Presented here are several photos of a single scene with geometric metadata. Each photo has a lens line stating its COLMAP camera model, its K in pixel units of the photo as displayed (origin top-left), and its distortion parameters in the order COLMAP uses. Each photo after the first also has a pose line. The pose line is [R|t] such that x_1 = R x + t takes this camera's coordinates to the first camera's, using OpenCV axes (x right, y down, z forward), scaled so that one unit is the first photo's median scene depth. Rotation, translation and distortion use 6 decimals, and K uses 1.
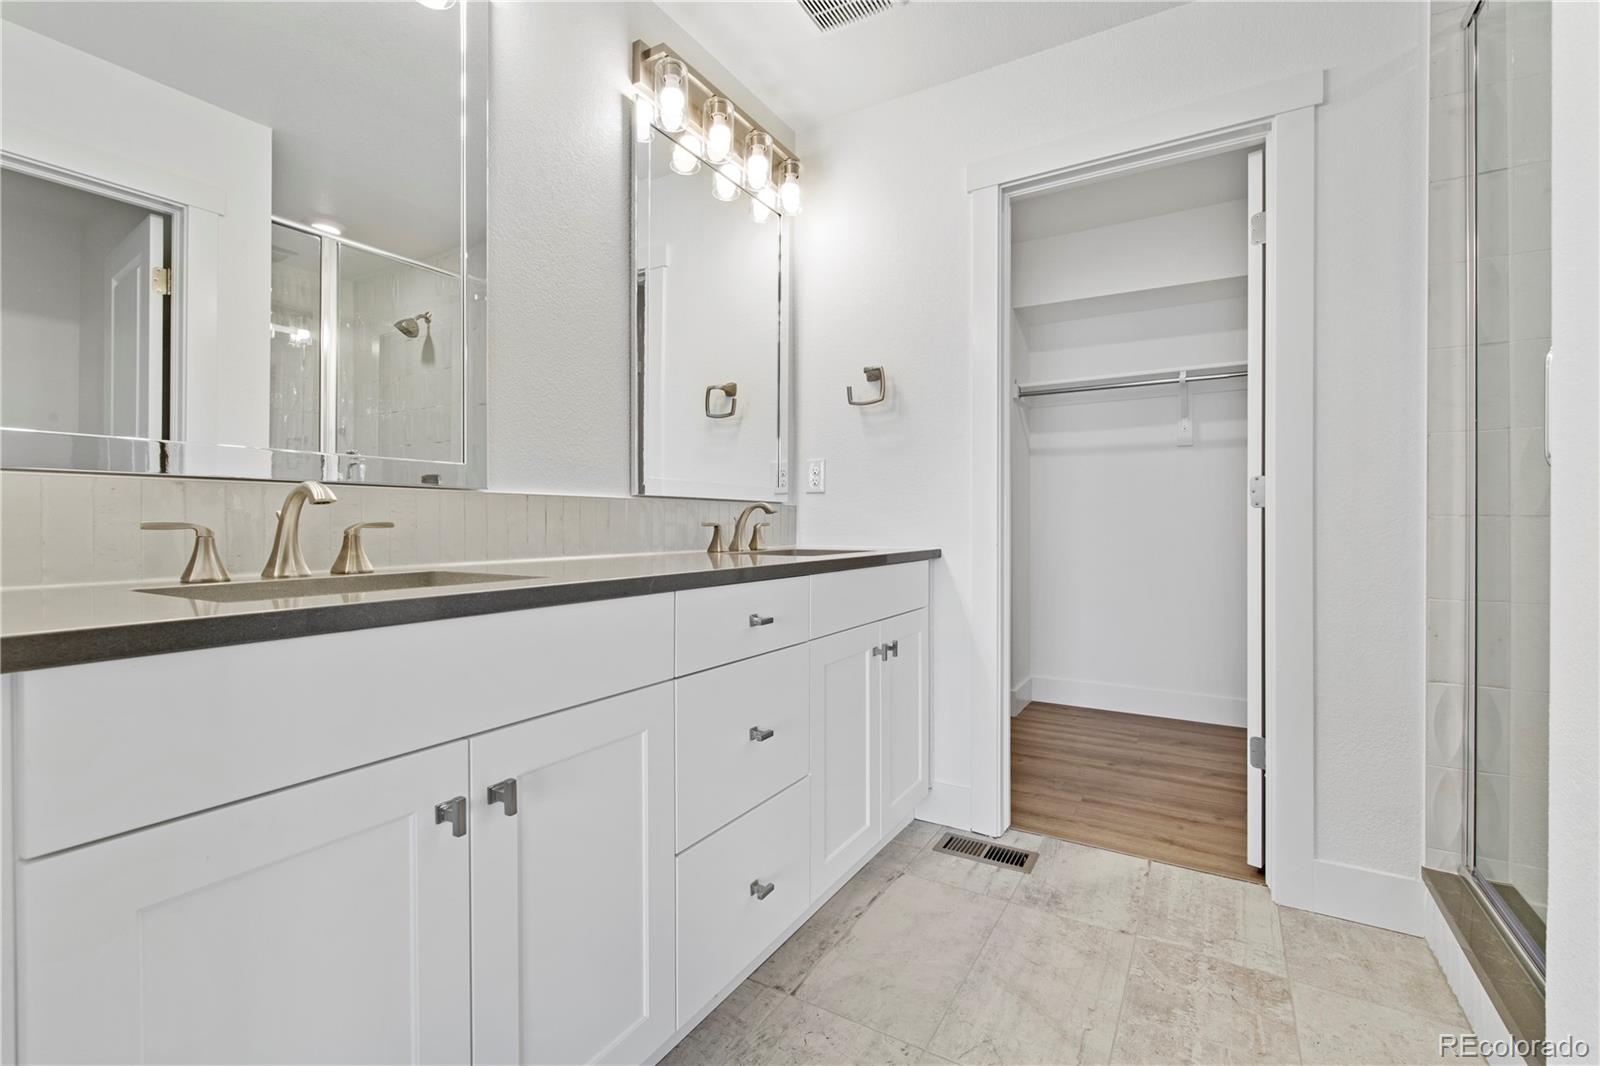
lens RADIAL K [[700.5, 0, 800.9], [0, 700.5, 525.5], [0, 0, 1]] dist [0.002592, -0.000192]
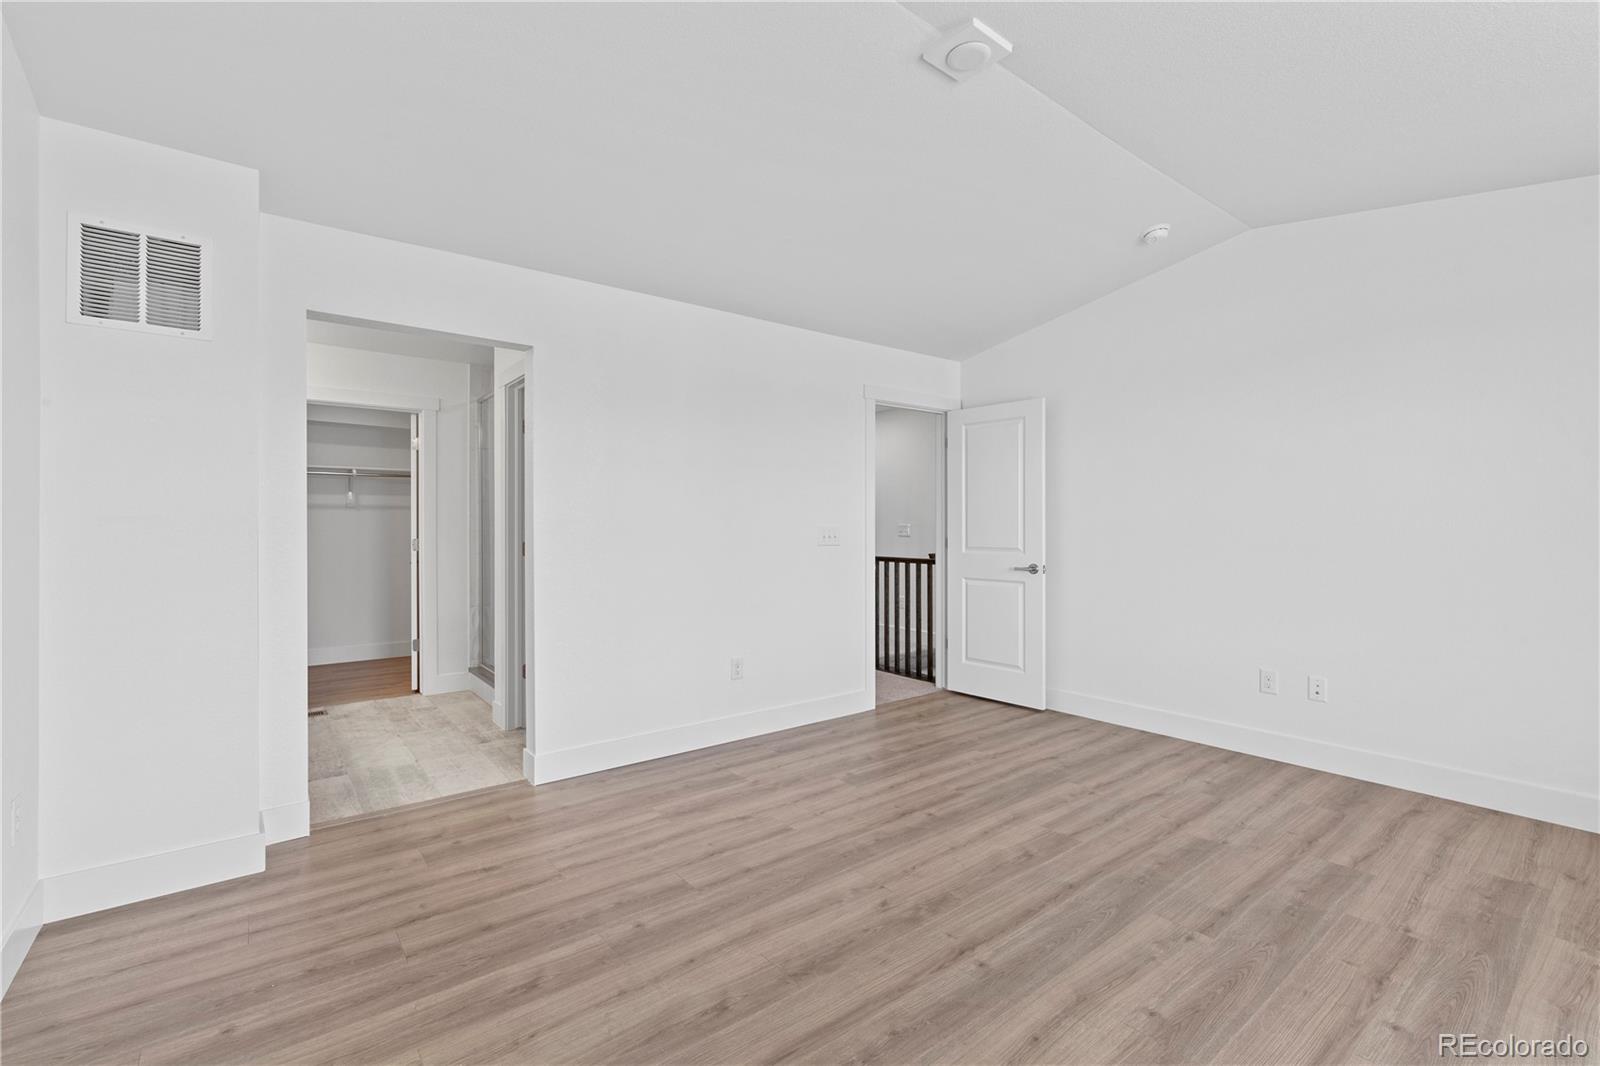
lens RADIAL K [[693.3, 0, 808.3], [0, 693.3, 526.3], [0, 0, 1]] dist [-0.000864, -0.000311]
pose [[0.357914, -0.001860, 0.933753, -0.788969], [0.006293, 0.999980, -0.000421, -0.069572], [-0.933733, 0.006027, 0.357919, -0.823962]]
